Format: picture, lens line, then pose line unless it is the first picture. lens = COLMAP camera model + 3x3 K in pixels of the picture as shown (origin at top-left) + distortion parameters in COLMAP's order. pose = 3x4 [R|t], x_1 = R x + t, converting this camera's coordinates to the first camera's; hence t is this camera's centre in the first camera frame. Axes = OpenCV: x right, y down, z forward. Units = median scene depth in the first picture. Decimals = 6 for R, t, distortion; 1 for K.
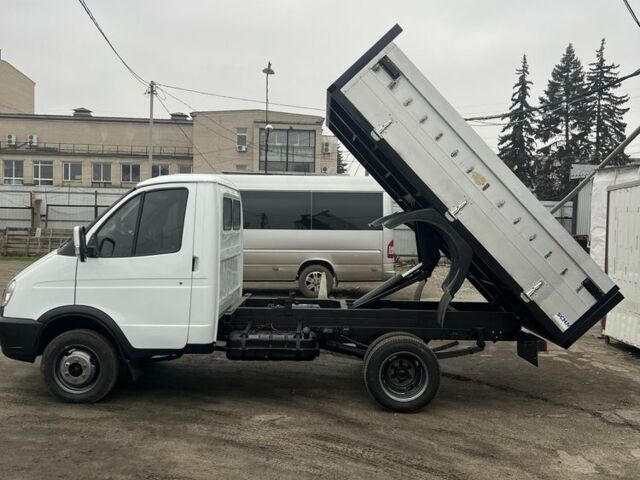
lens RADIAL K [[638.2, 0, 320.0], [0, 638.2, 240.0], [0, 0, 1]] dist [0.084337, -0.136862]
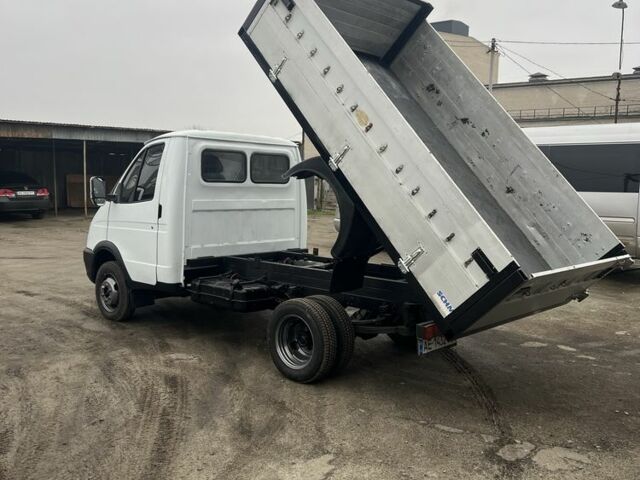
lens RADIAL K [[638.2, 0, 320.0], [0, 638.2, 240.0], [0, 0, 1]] dist [0.084337, -0.136862]
pose [[0.740241, 0.061596, -0.669514, 0.735705], [-0.027616, 0.997740, 0.061260, 0.010869], [0.671775, -0.026858, 0.740269, 0.344636]]
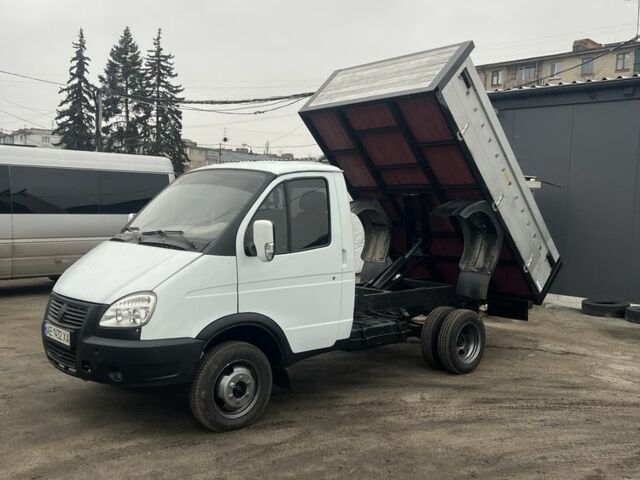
lens RADIAL K [[638.2, 0, 320.0], [0, 638.2, 240.0], [0, 0, 1]] dist [0.084337, -0.136862]
pose [[0.742399, -0.036814, 0.668945, -0.831200], [0.013920, 0.999121, 0.039536, -0.025820], [-0.669813, -0.020039, 0.742259, 0.300815]]
